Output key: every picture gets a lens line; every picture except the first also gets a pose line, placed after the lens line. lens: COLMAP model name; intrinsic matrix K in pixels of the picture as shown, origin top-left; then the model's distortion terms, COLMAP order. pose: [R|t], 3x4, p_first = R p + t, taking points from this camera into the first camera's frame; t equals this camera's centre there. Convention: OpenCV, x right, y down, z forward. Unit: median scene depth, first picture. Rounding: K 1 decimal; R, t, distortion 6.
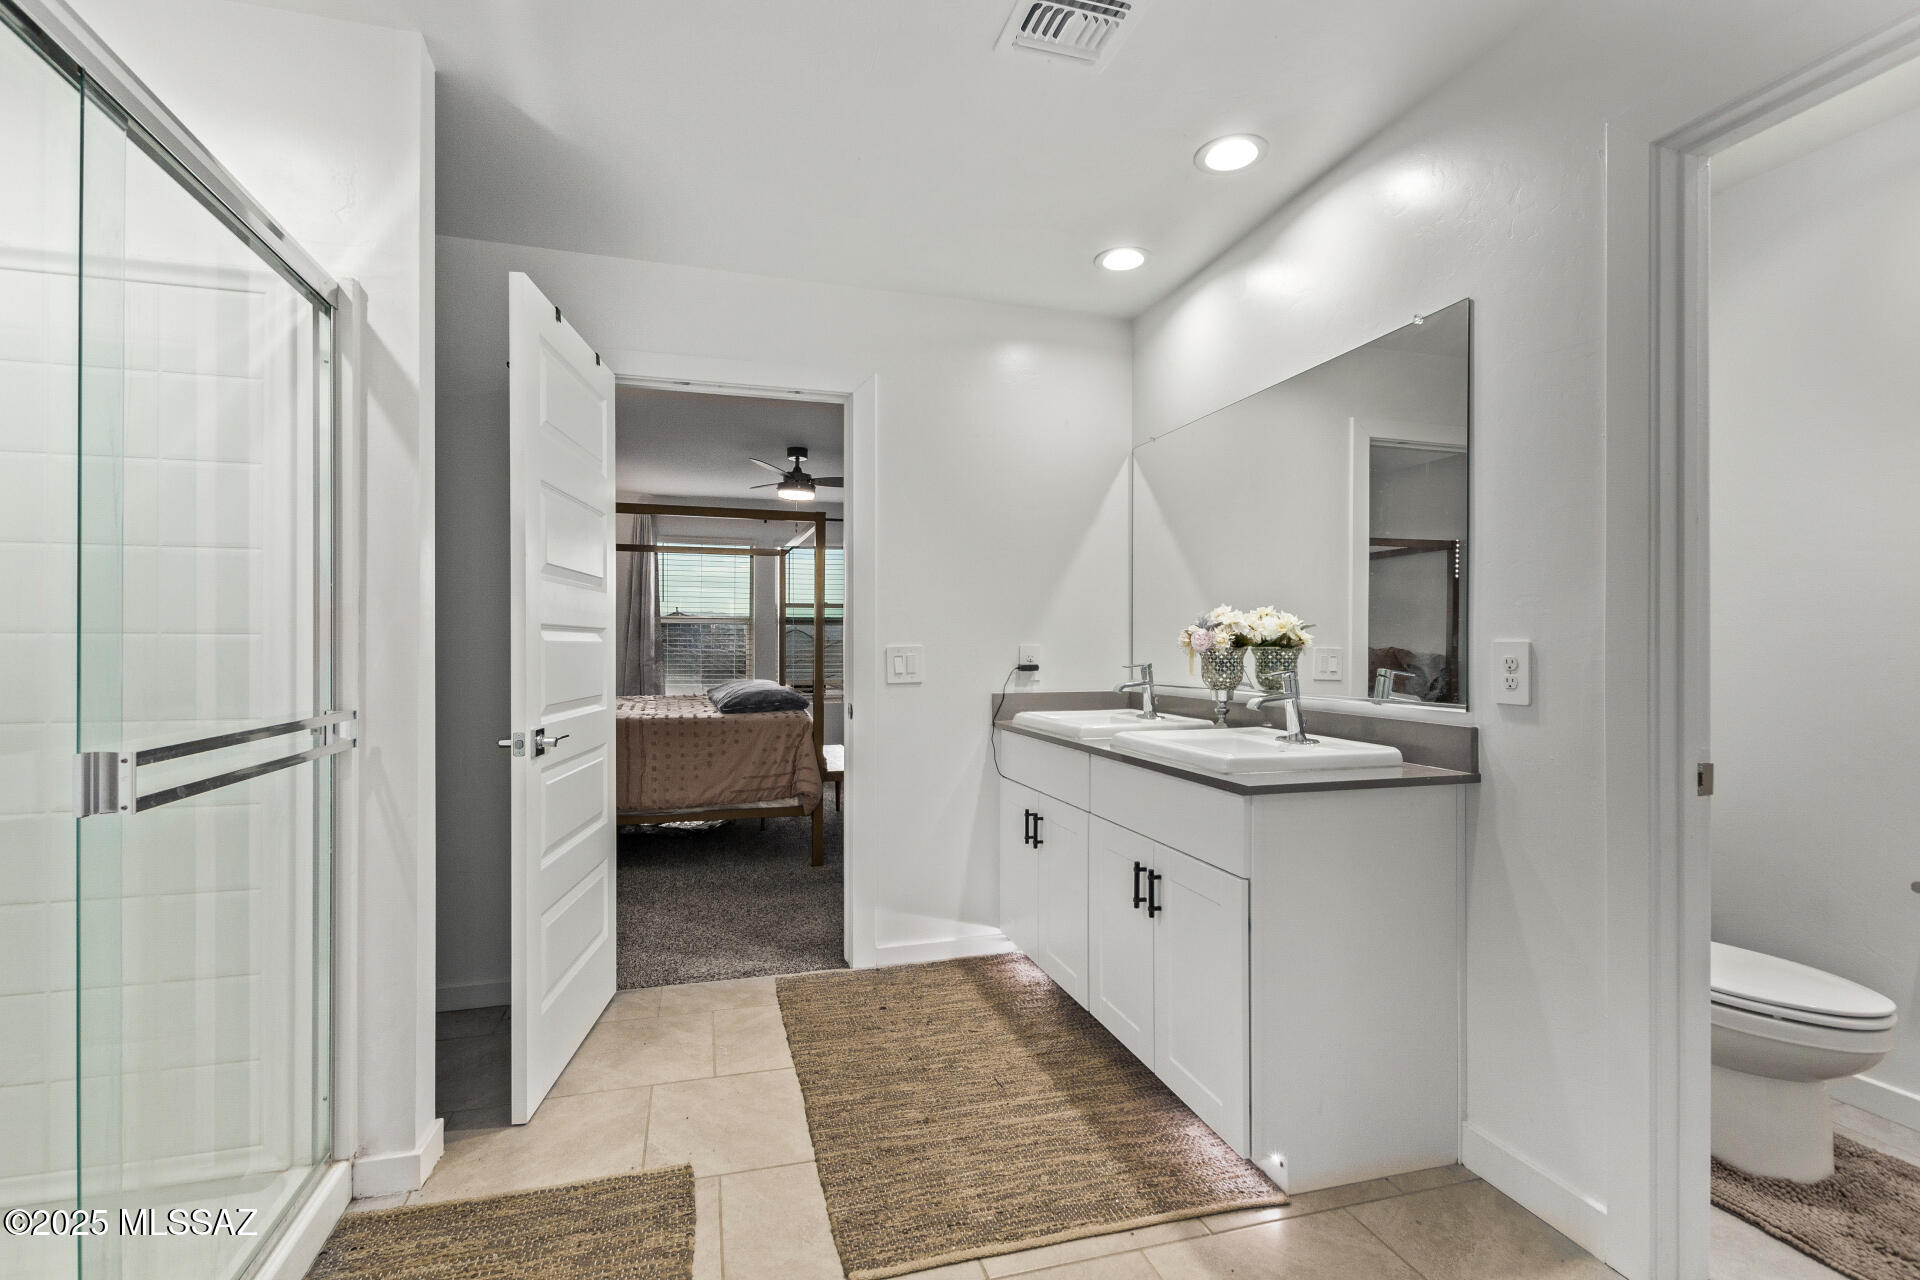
lens RADIAL K [[890.7, 0, 955.5], [0, 890.7, 641.7], [0, 0, 1]] dist [0.003446, -0.001234]
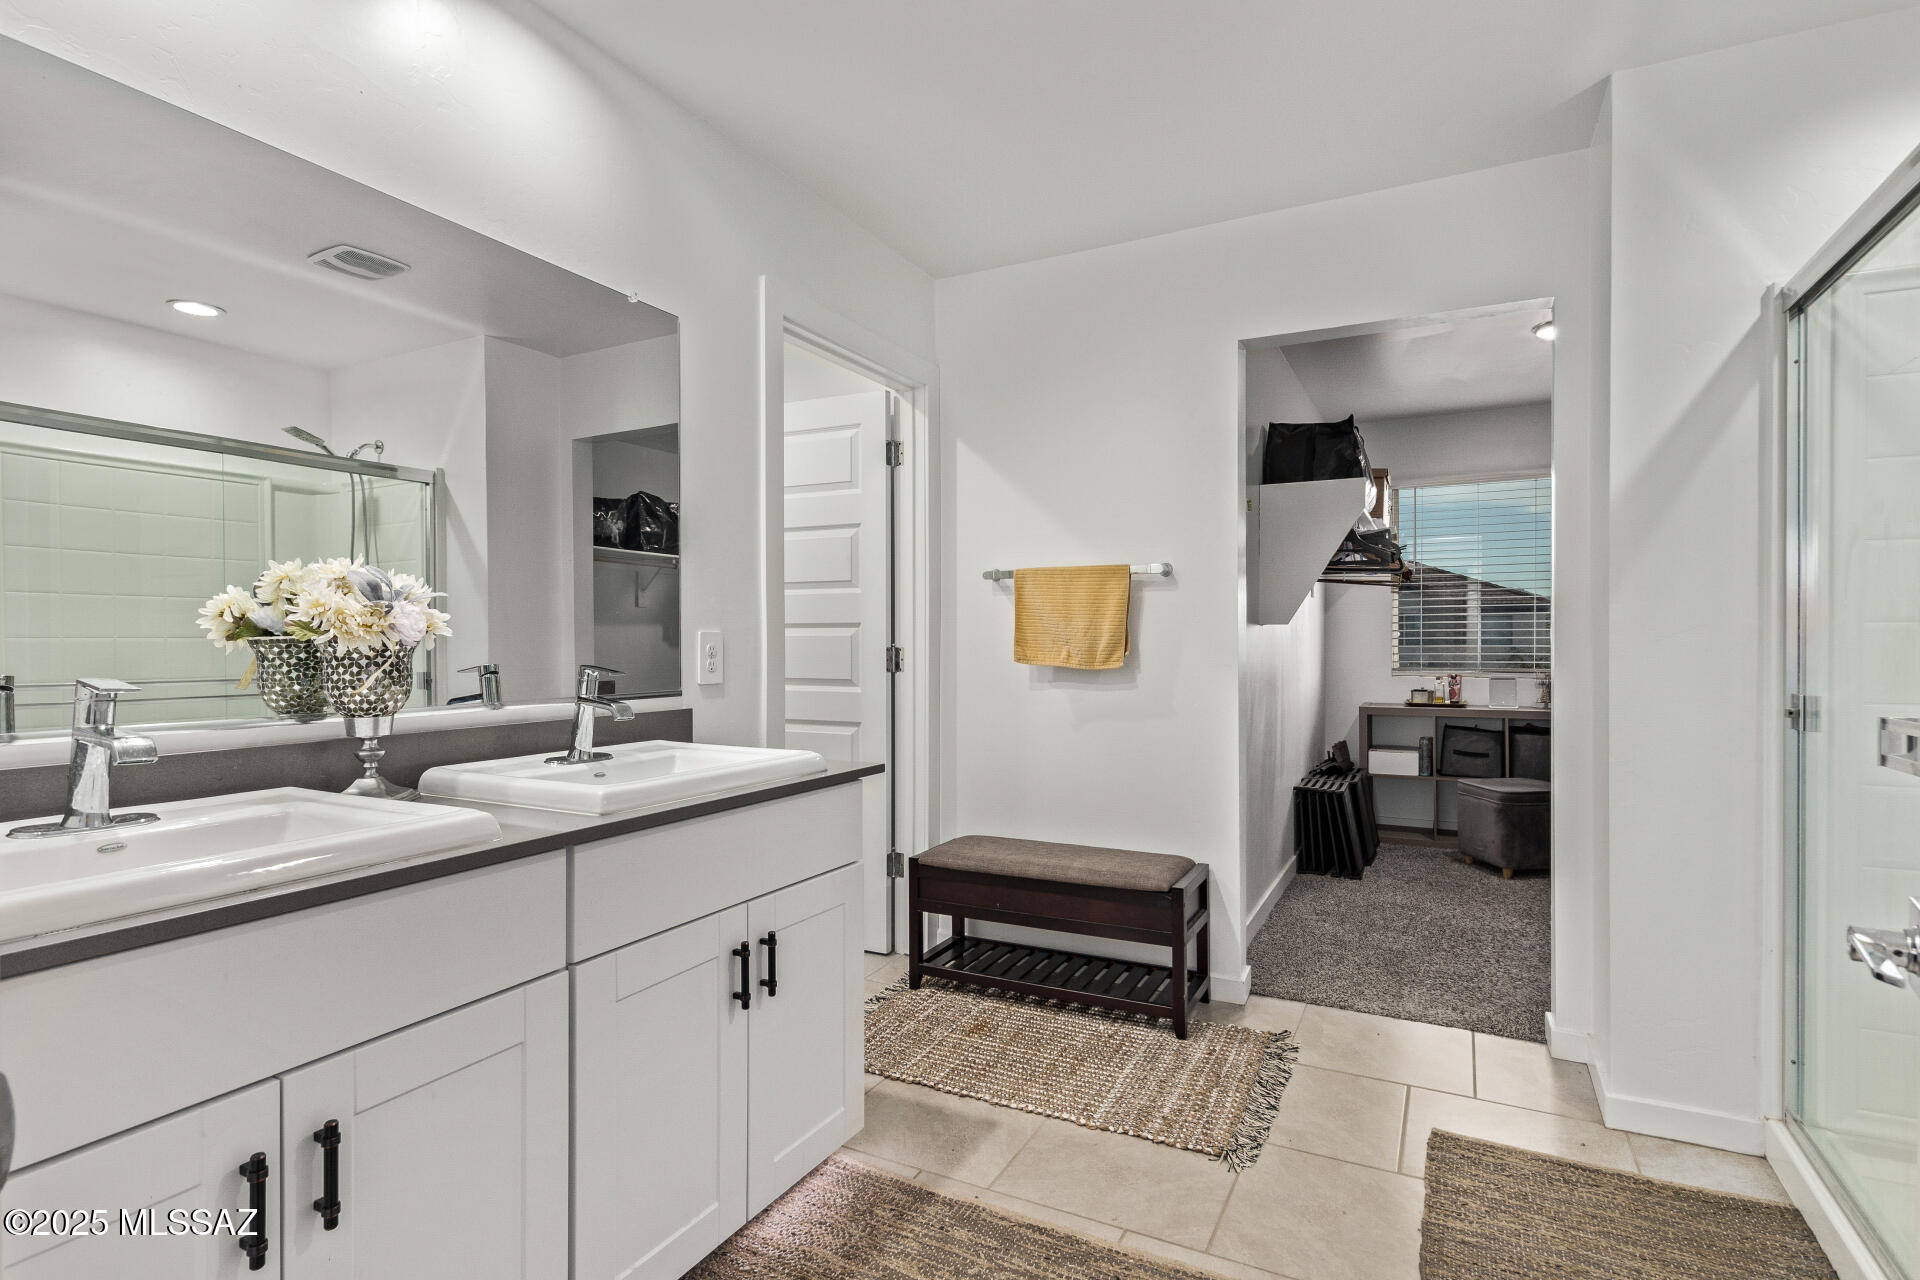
lens RADIAL K [[890.7, 0, 958.7], [0, 890.7, 641.0], [0, 0, 1]] dist [0.003446, -0.001234]
pose [[-0.703336, -0.003753, 0.710847, -0.472940], [-0.001452, 0.999992, 0.003842, 0.005962], [-0.710856, 0.001670, -0.703336, 1.568934]]
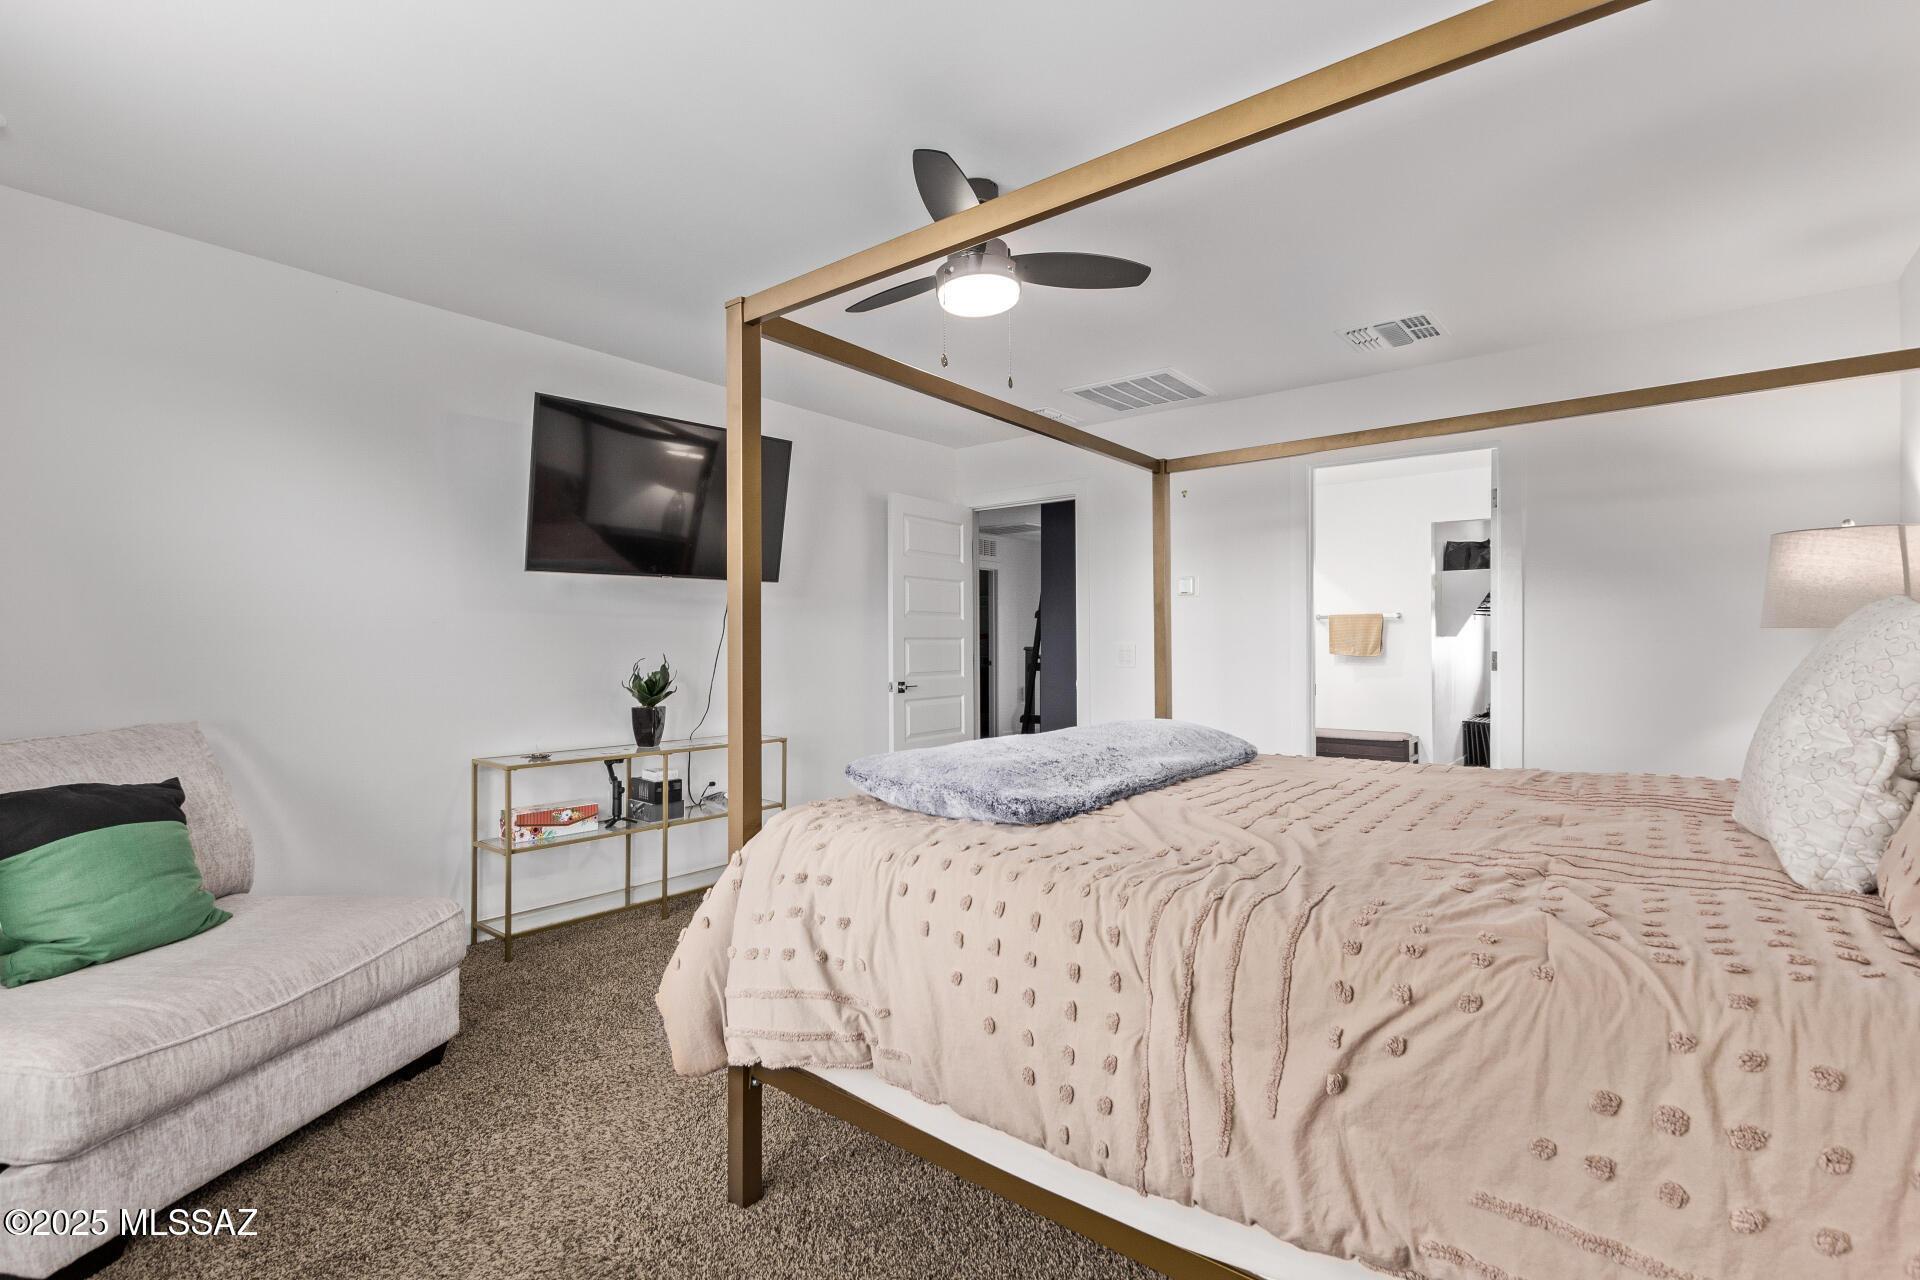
lens RADIAL K [[890.7, 0, 952.0], [0, 890.7, 638.9], [0, 0, 1]] dist [0.003446, -0.001234]
pose [[-0.559774, 0.002502, 0.828642, -1.178889], [0.000374, 0.999996, -0.002766, 0.000035], [-0.828645, -0.001238, -0.559773, 2.920722]]
